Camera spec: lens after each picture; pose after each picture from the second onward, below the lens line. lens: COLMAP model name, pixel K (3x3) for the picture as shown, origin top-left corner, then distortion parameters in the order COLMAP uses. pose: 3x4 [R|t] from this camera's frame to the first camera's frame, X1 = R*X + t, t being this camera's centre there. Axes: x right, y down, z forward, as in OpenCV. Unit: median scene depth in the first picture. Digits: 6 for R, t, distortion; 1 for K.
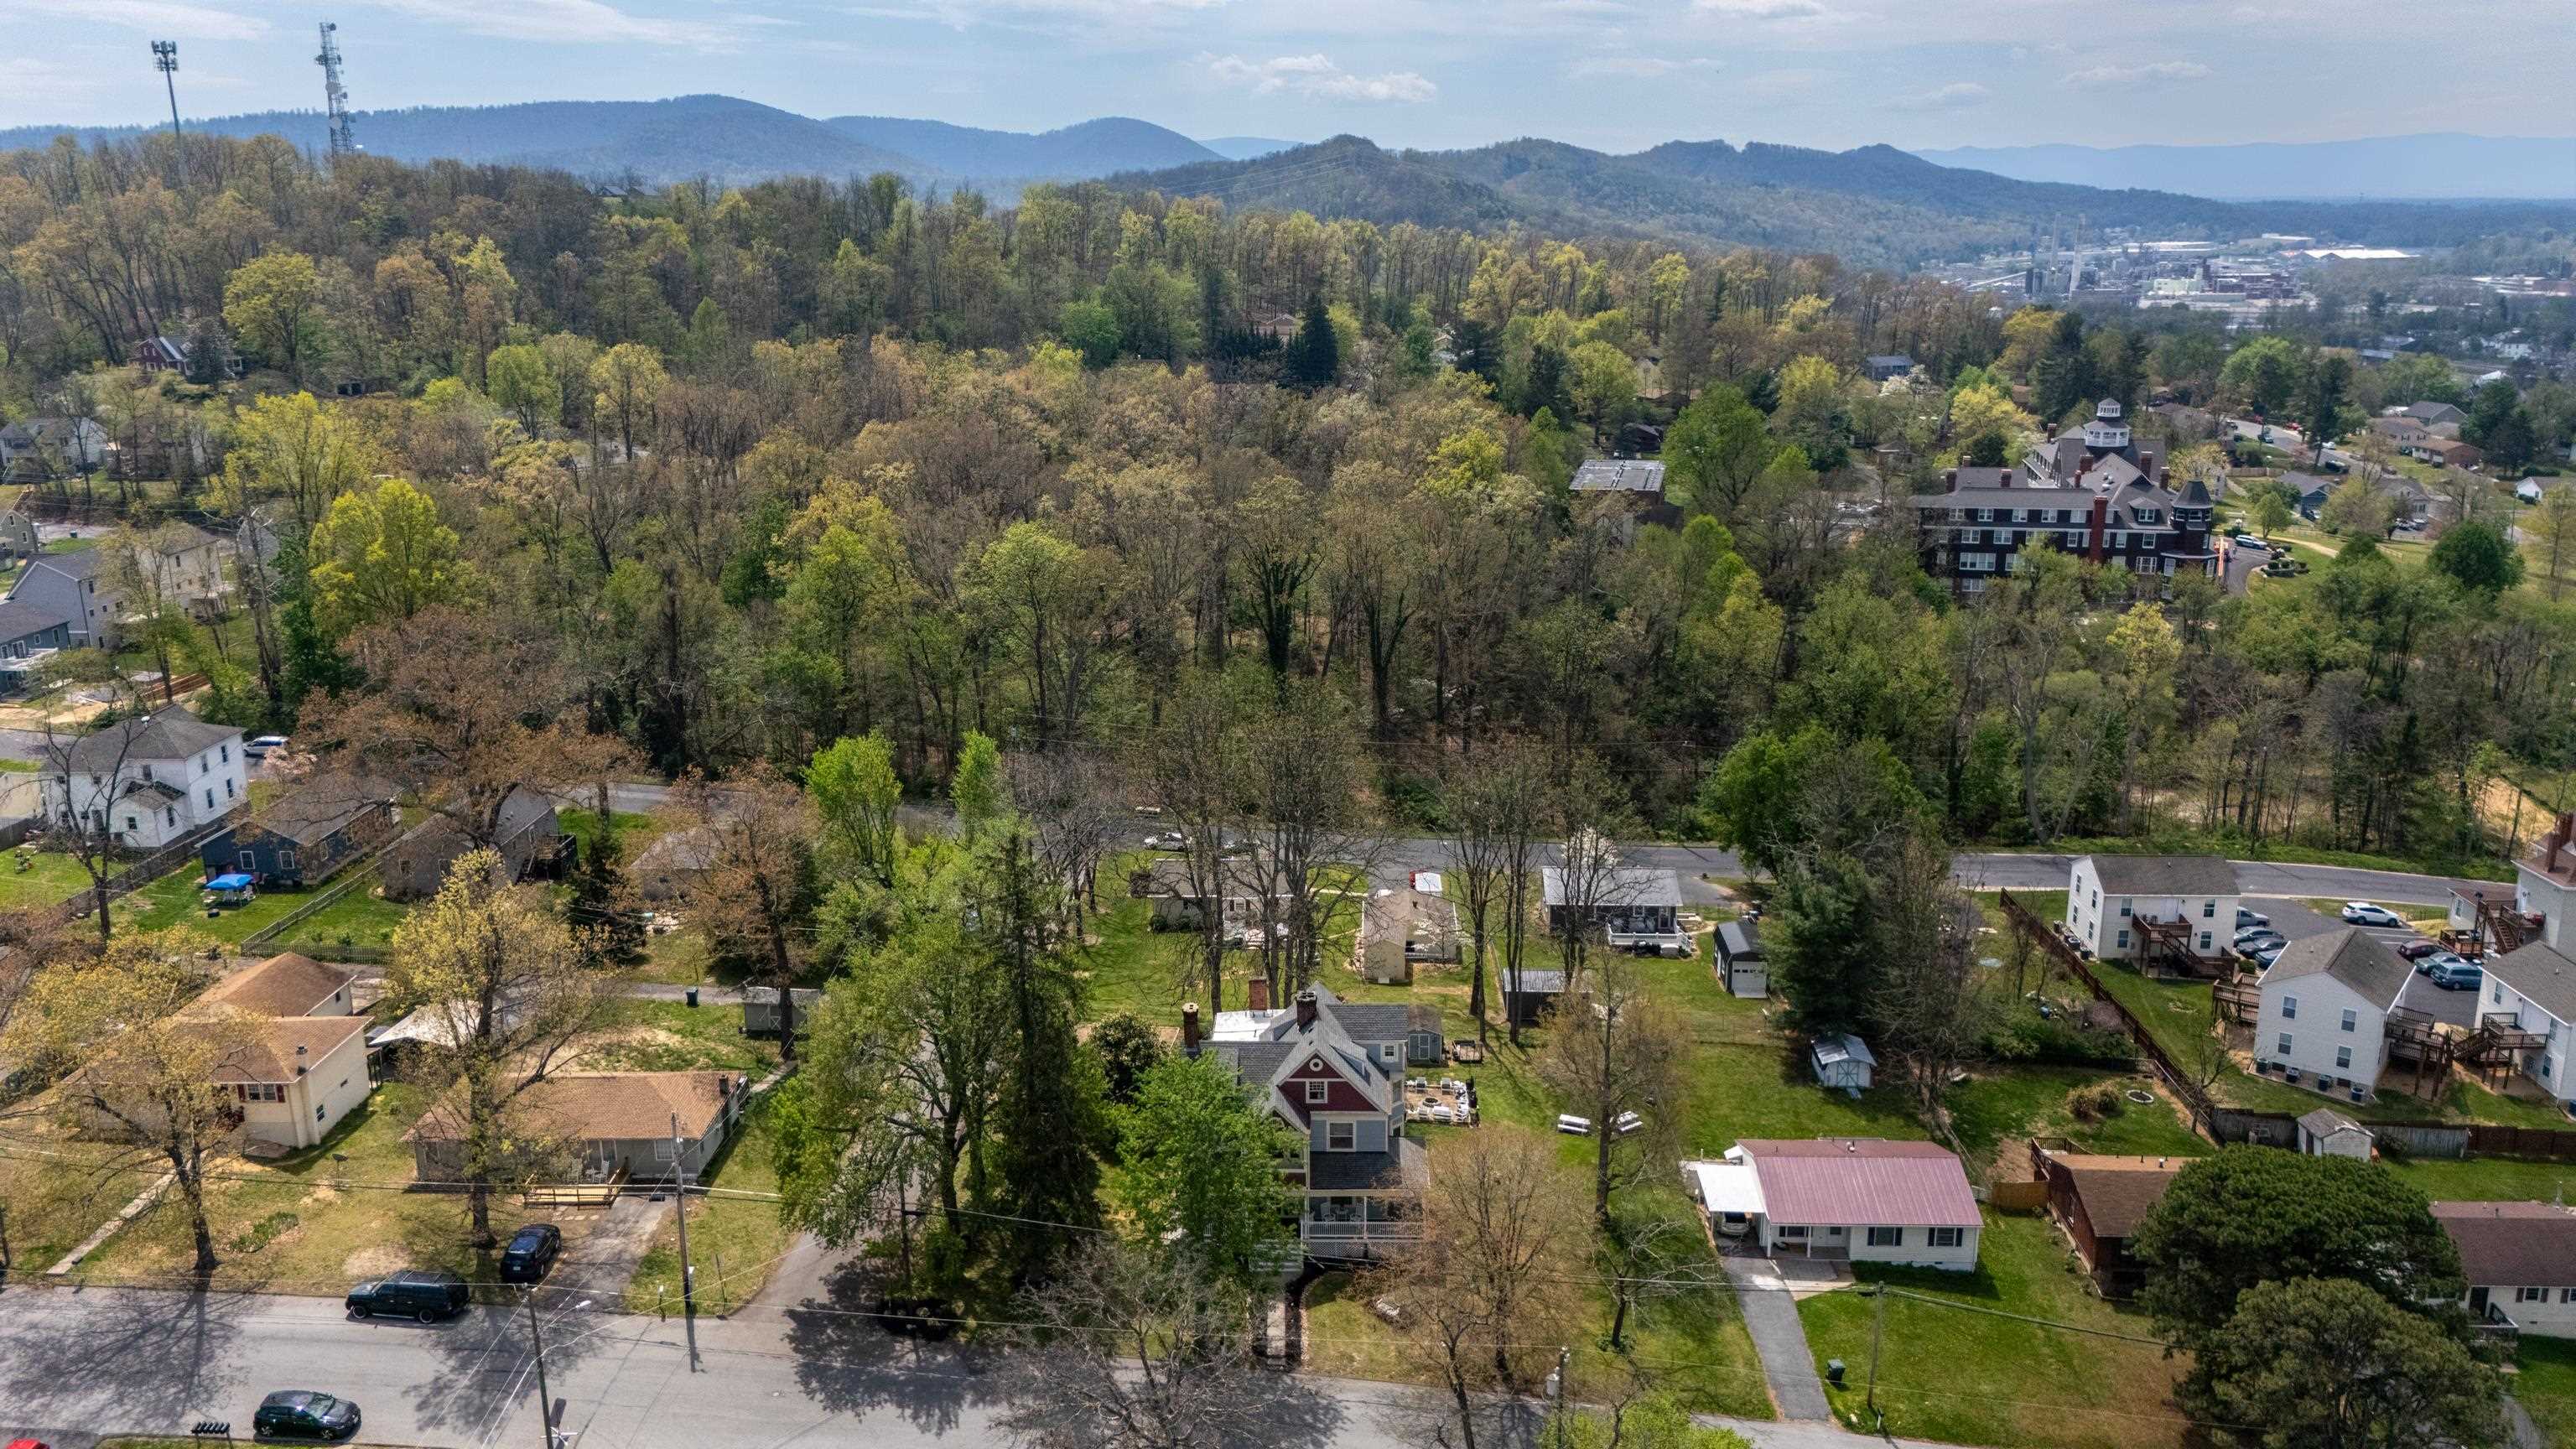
lens RADIAL K [[1917.6, 0, 1288.0], [0, 1917.6, 724.5], [0, 0, 1]] dist [0.079028, -0.067238]
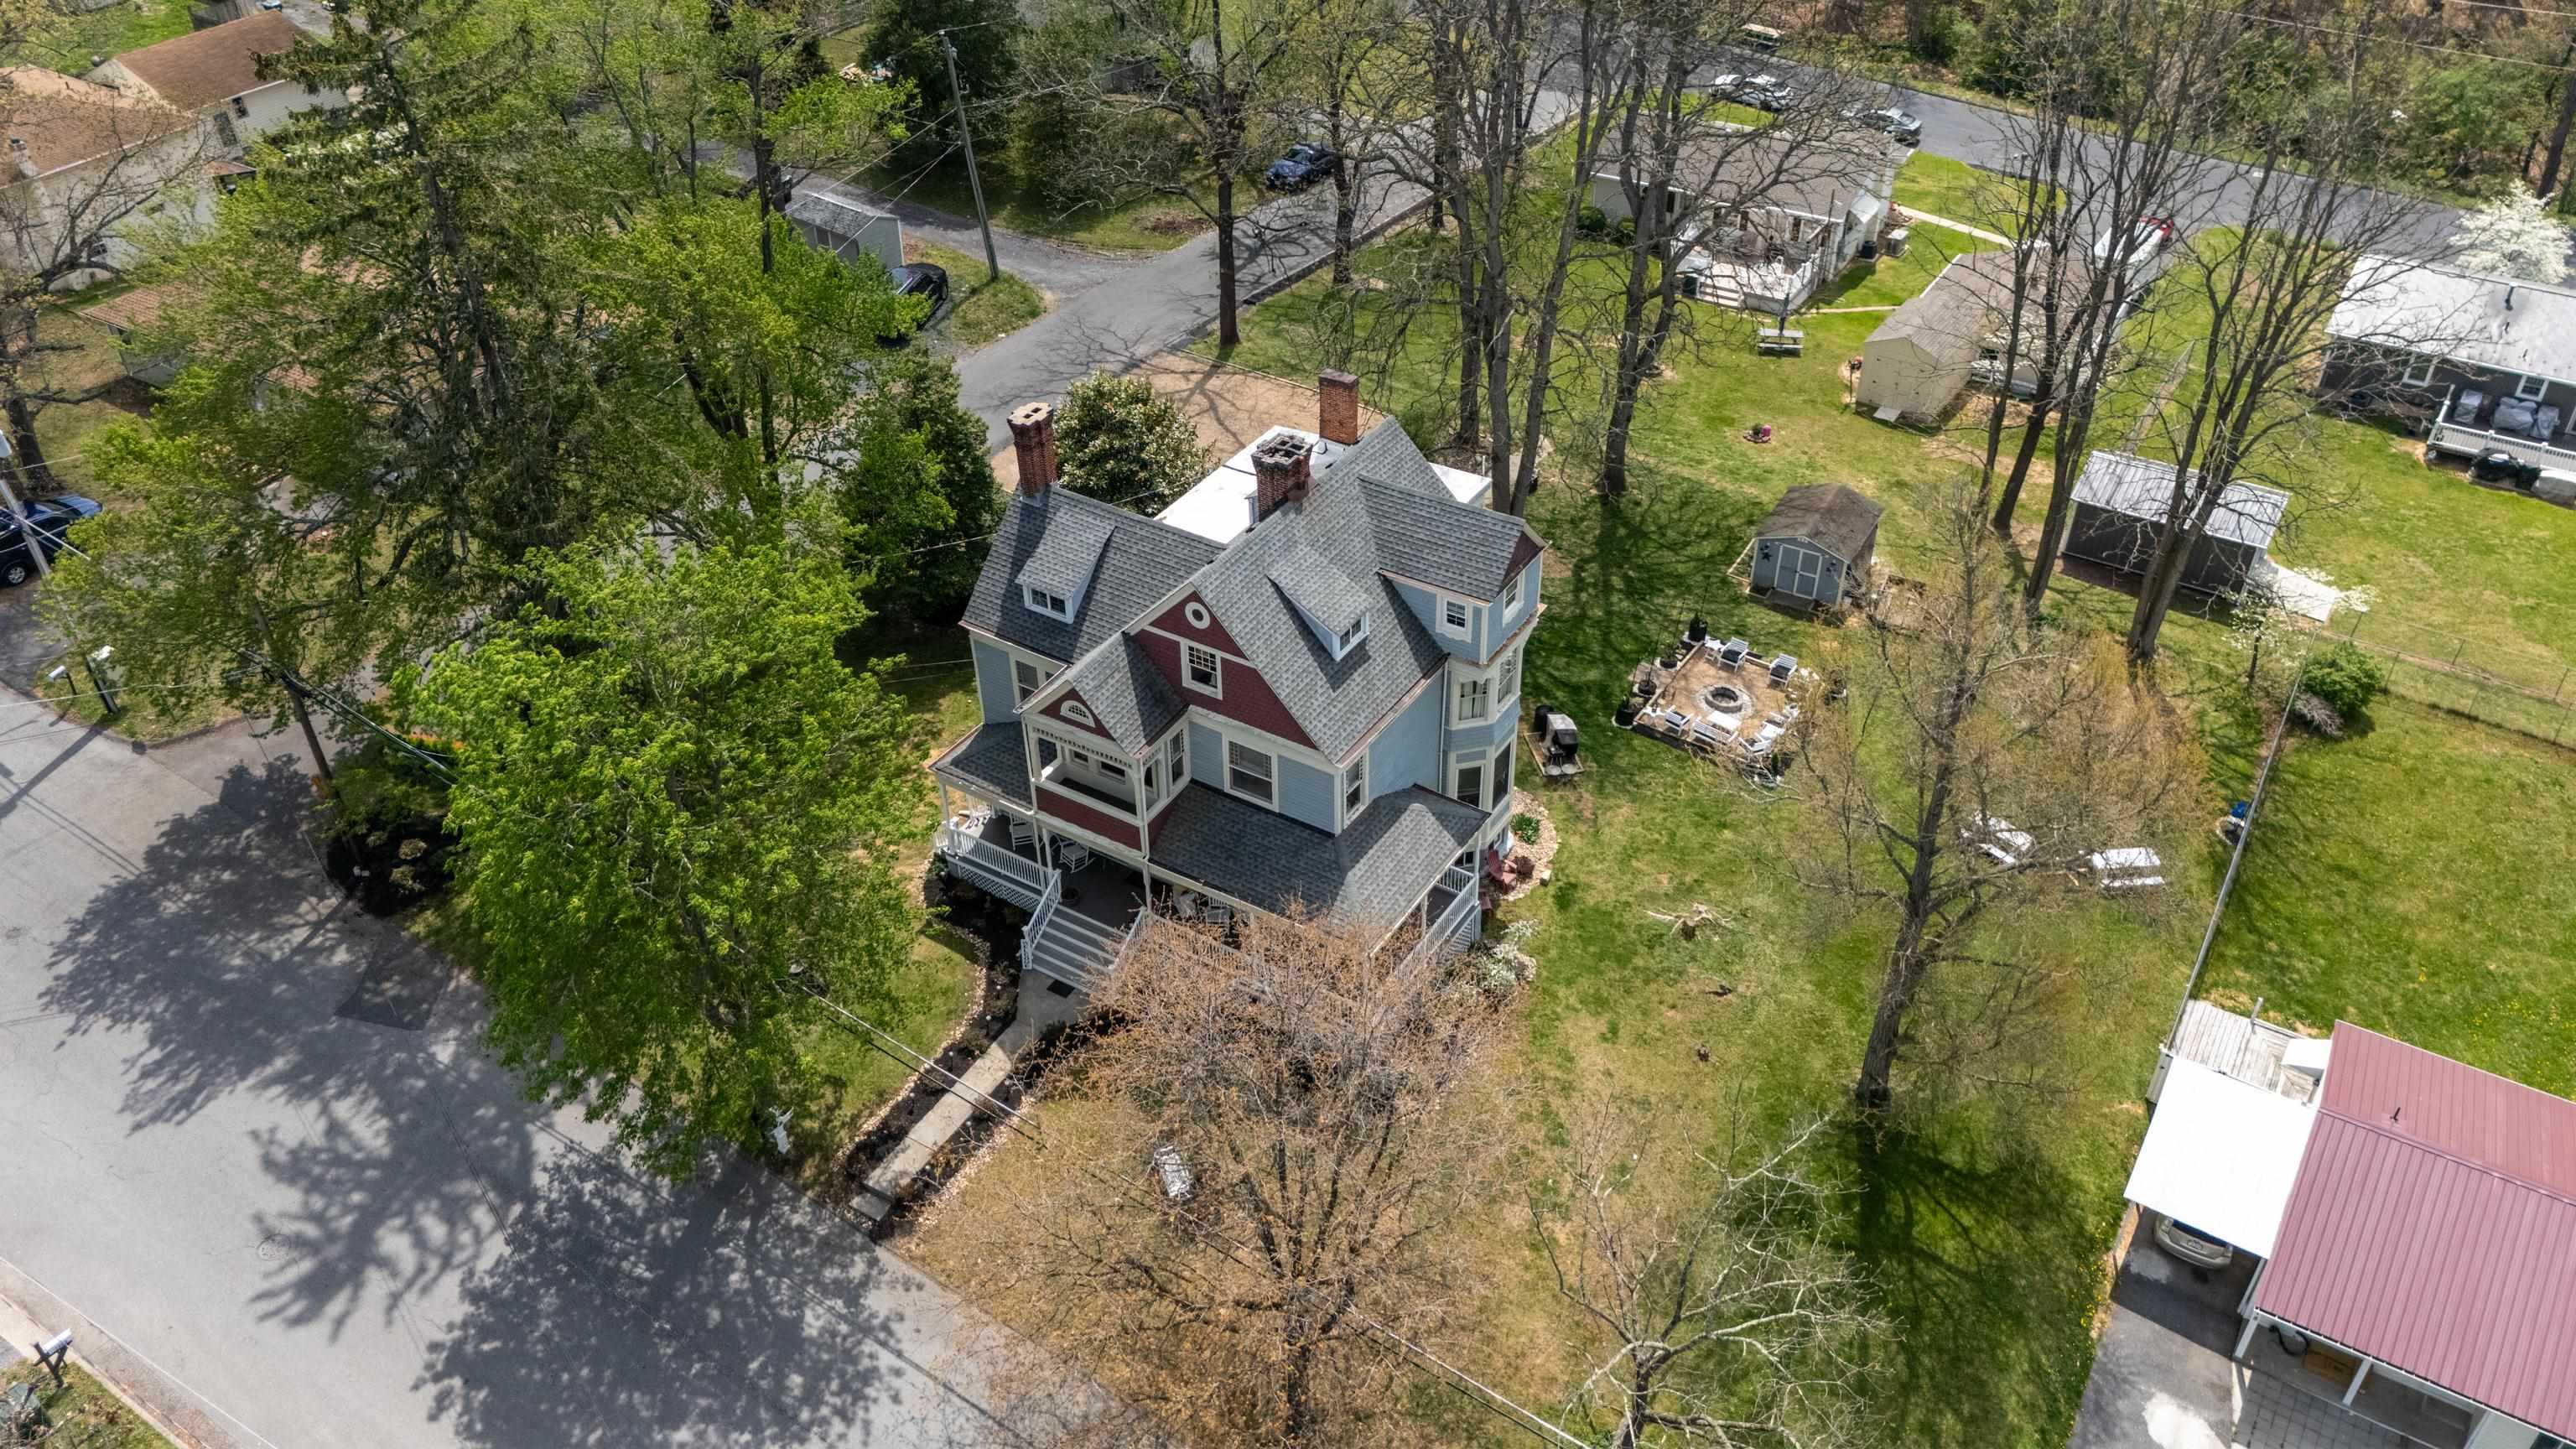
lens RADIAL K [[1929.6, 0, 1299.3], [0, 1929.6, 715.0], [0, 0, 1]] dist [0.084670, -0.083228]
pose [[0.859568, 0.303291, -0.411287, 0.211124], [-0.126601, 0.906130, 0.403609, 0.017511], [0.495090, -0.294860, 0.817278, 0.618725]]
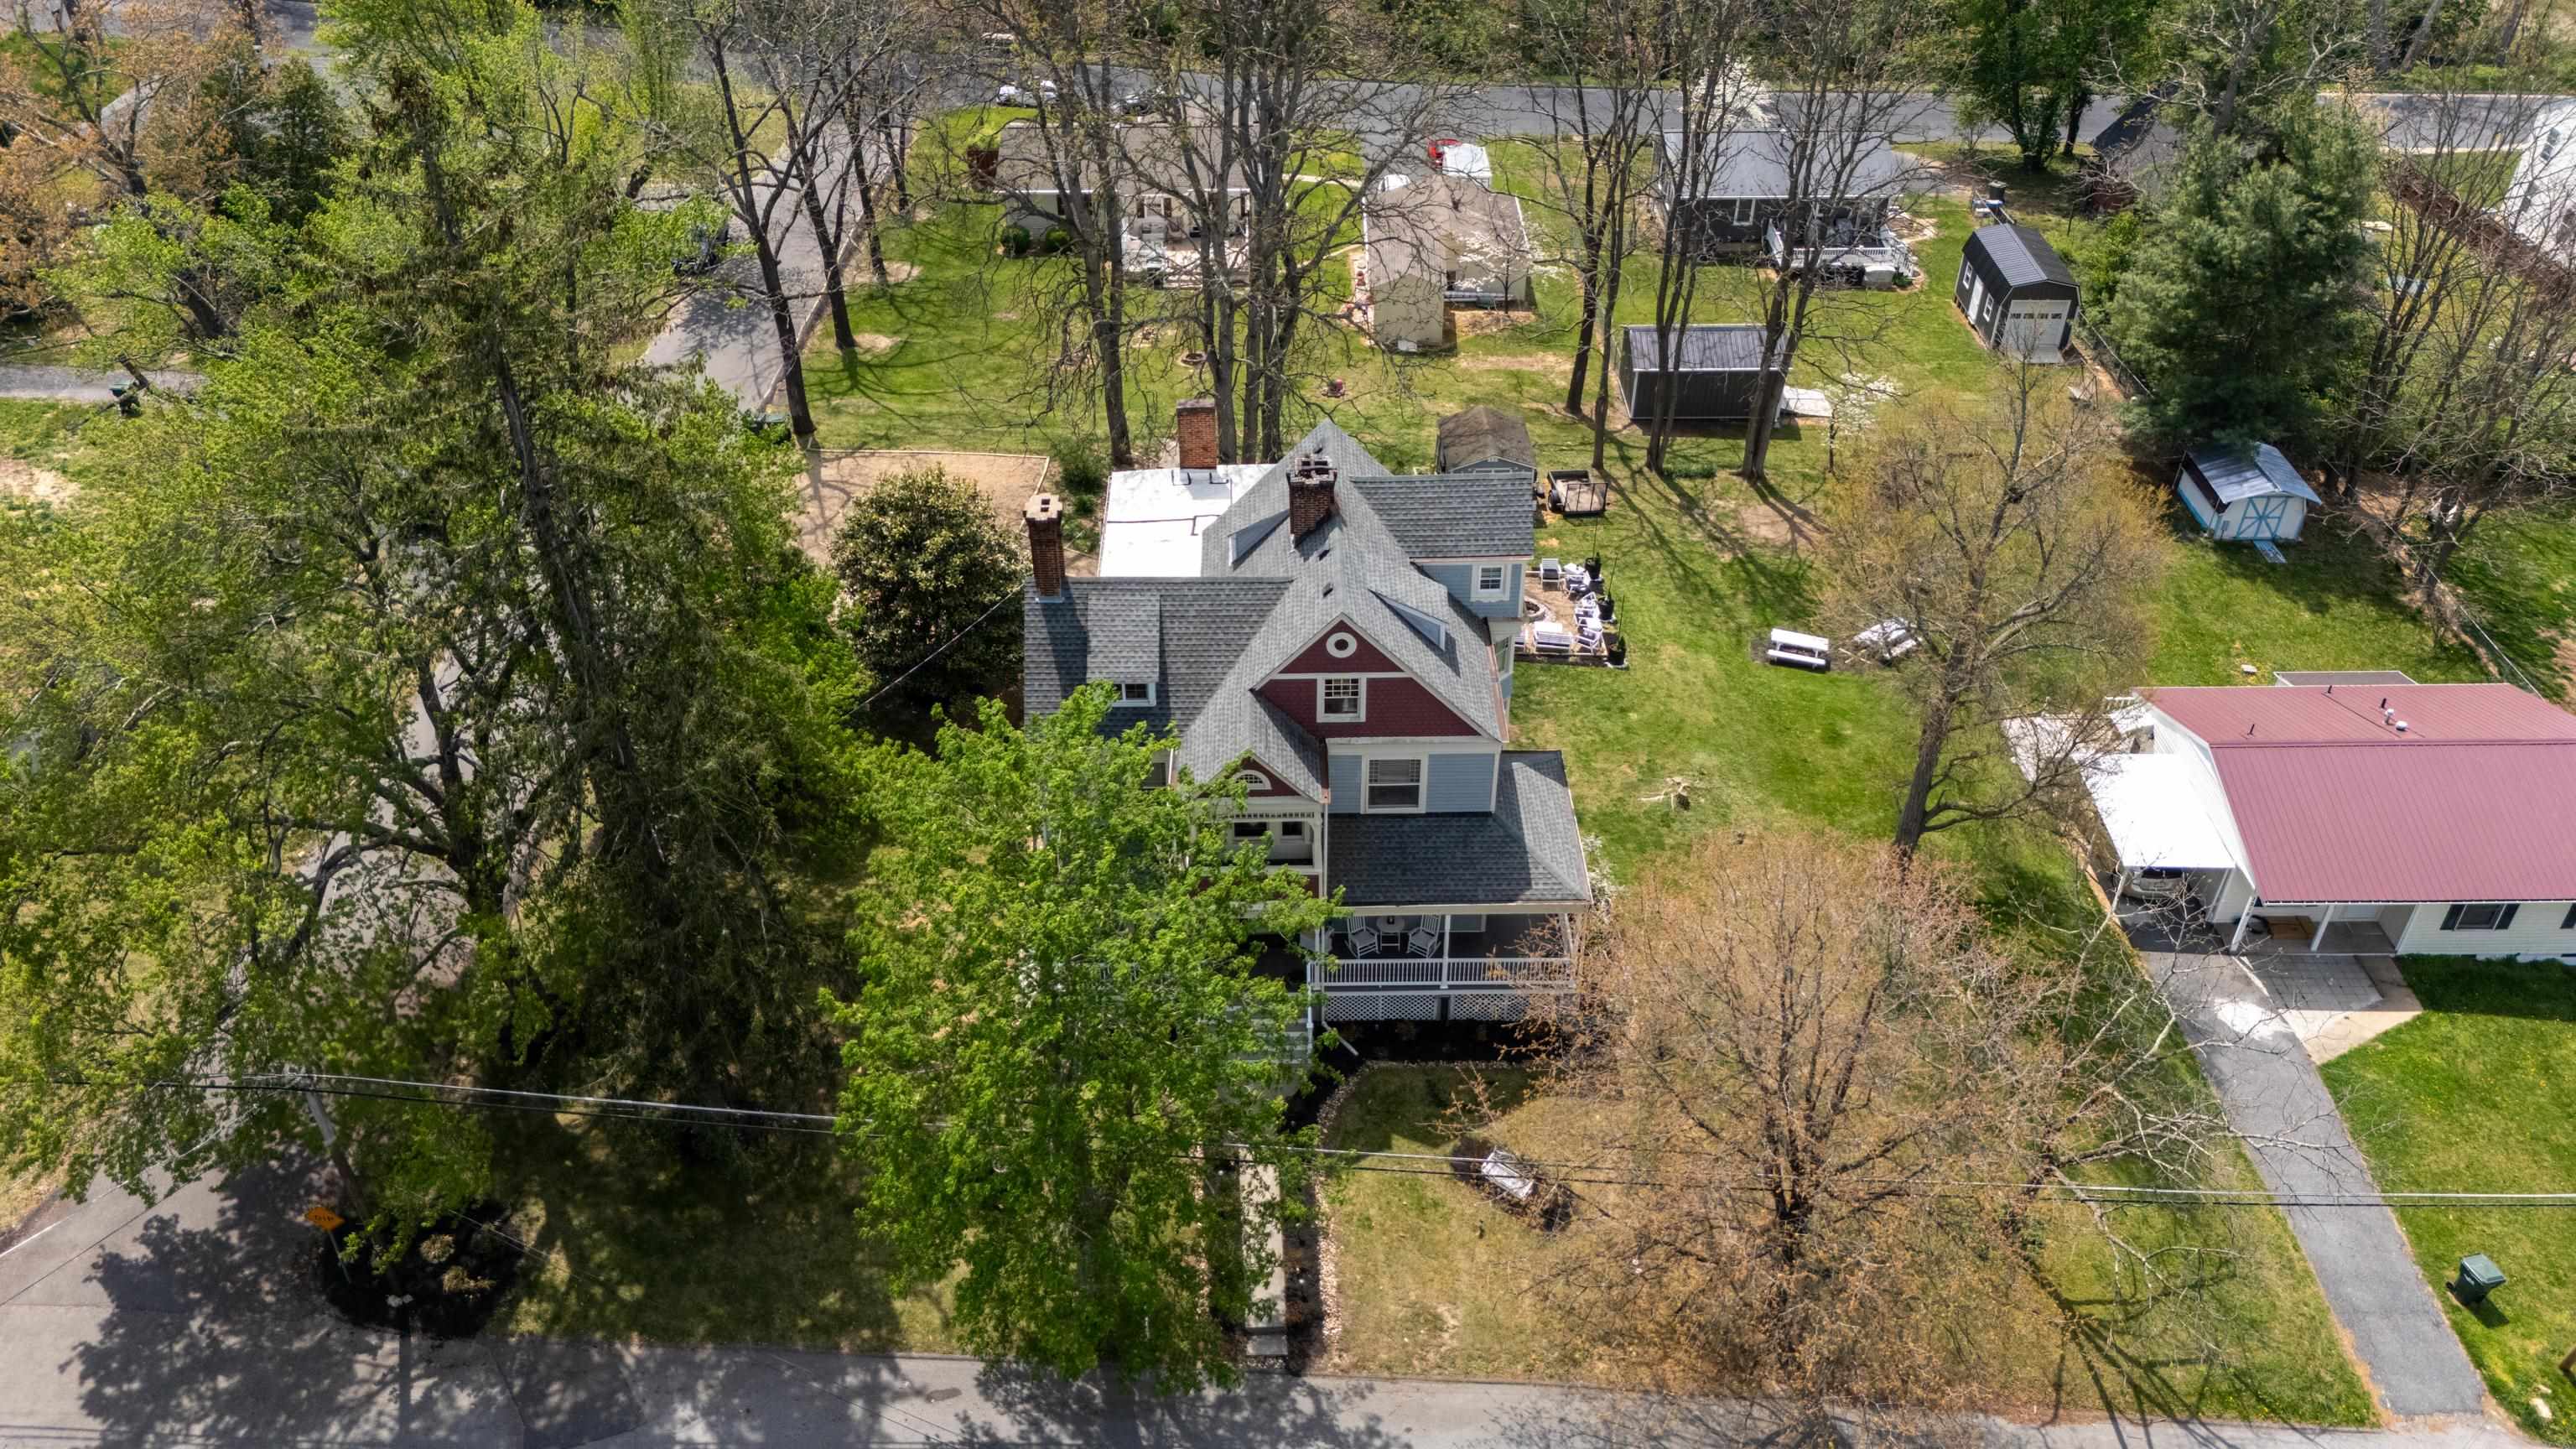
lens RADIAL K [[1929.6, 0, 1299.3], [0, 1929.6, 715.0], [0, 0, 1]] dist [0.084670, -0.083228]
pose [[0.998926, -0.020882, 0.041353, -0.012324], [0.004359, 0.931048, 0.364870, 0.032756], [-0.046121, -0.364298, 0.930140, 0.566625]]
